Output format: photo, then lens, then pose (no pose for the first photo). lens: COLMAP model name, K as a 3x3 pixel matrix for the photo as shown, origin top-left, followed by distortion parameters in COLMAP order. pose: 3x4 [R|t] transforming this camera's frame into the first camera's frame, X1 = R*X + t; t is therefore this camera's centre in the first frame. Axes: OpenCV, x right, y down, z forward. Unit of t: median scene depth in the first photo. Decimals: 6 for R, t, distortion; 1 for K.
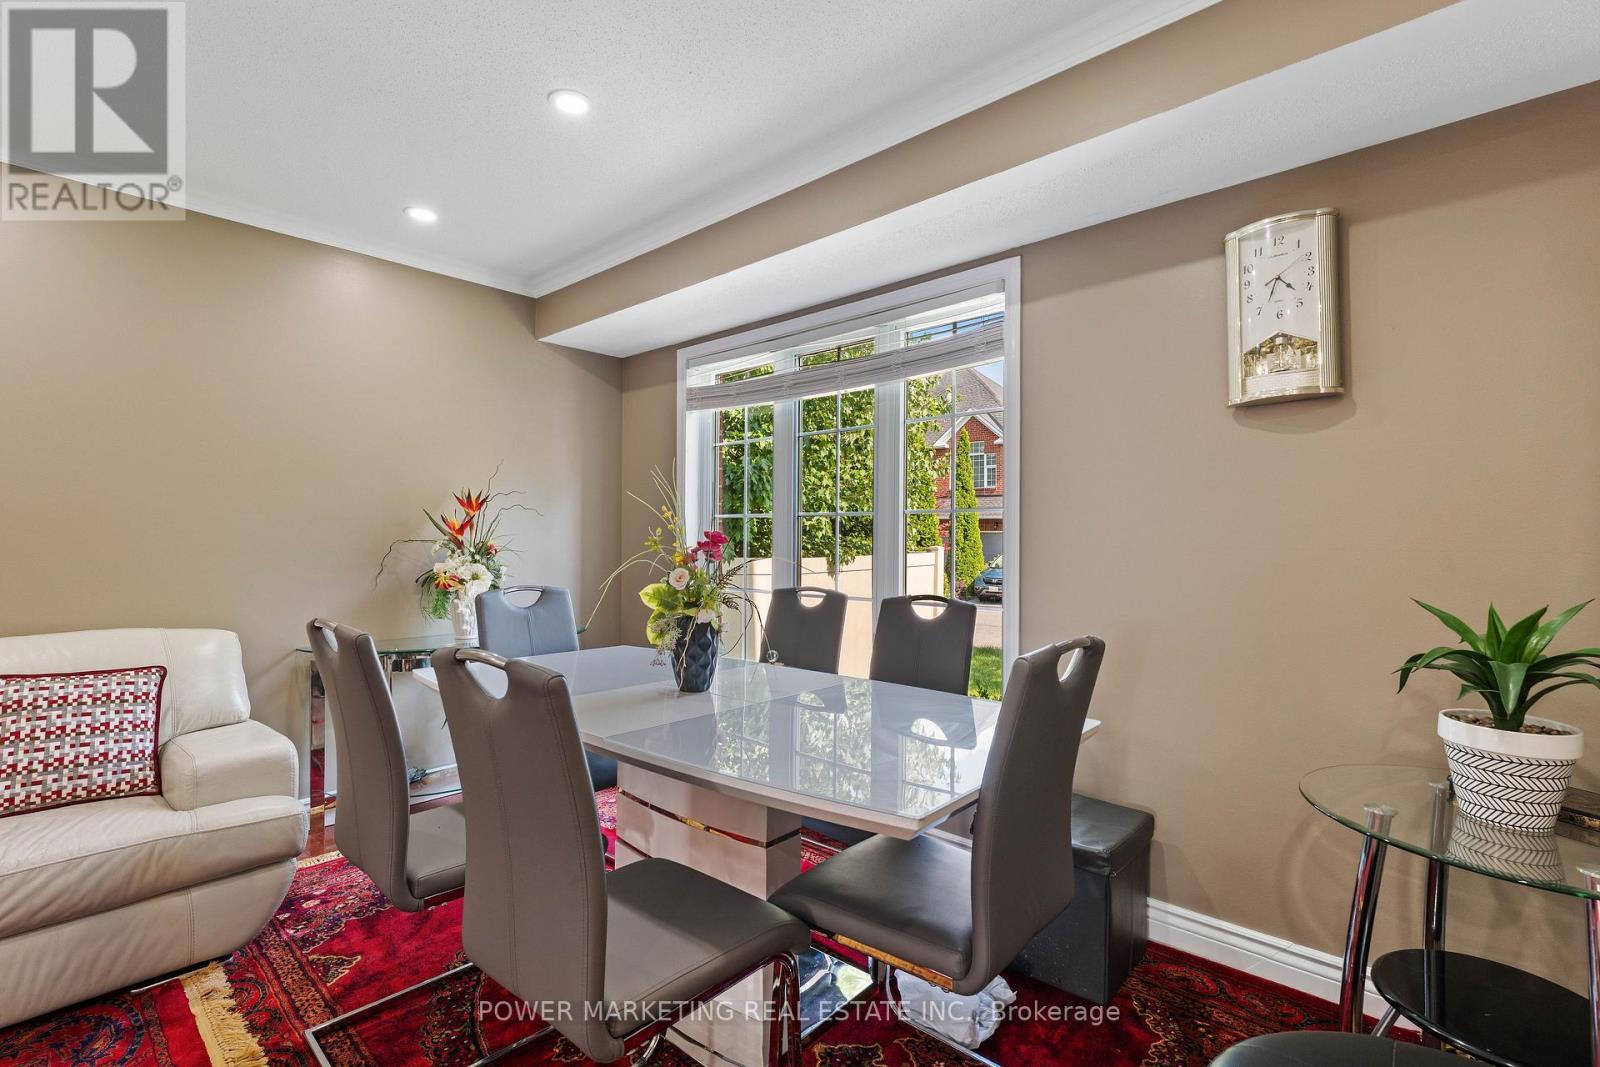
lens RADIAL K [[738.0, 0, 799.8], [0, 738.0, 538.2], [0, 0, 1]] dist [-0.011384, -0.000363]
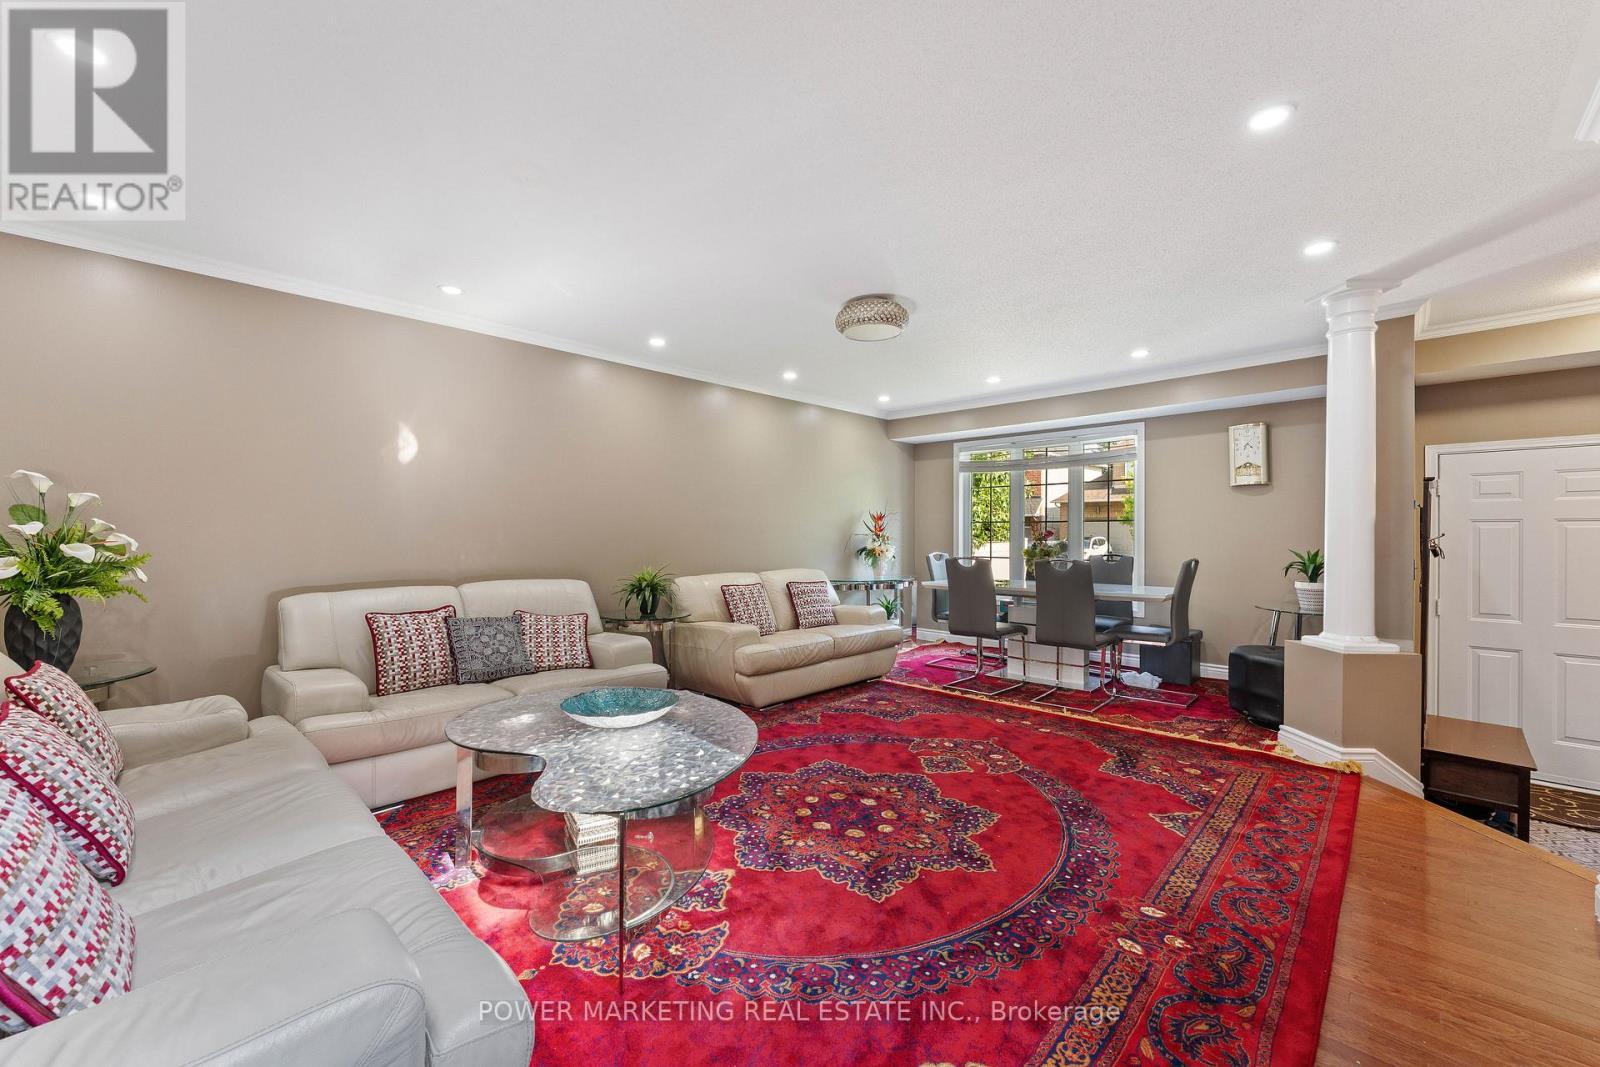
lens RADIAL K [[642.2, 0, 805.9], [0, 642.2, 534.1], [0, 0, 1]] dist [-0.001053, -0.000040]
pose [[0.999831, -0.002215, -0.018226, -1.086862], [0.002186, 0.999996, -0.001637, 0.010669], [0.018230, 0.001597, 0.999833, -1.627233]]
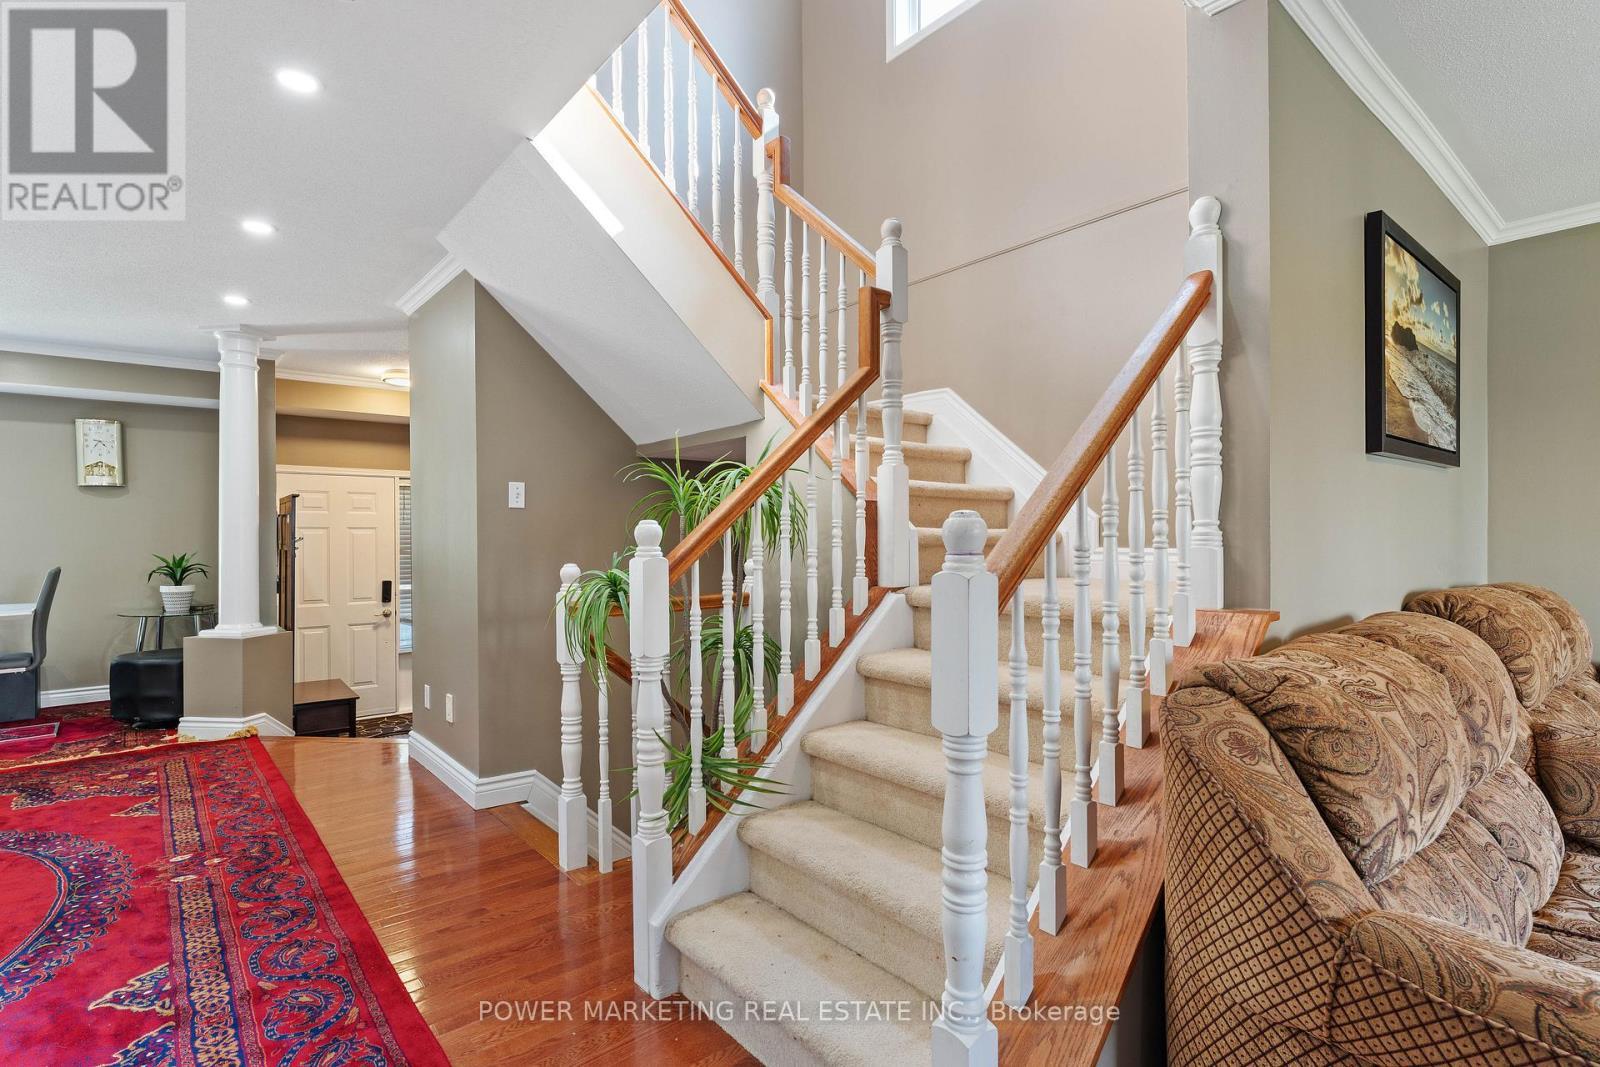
lens RADIAL K [[774.7, 0, 794.7], [0, 774.7, 531.2], [0, 0, 1]] dist [0.000776, 0.000222]
pose [[0.133059, 0.002155, 0.991106, -1.860829], [0.007624, 0.999966, -0.003198, 0.008622], [-0.991079, 0.007982, 0.133038, -1.945371]]
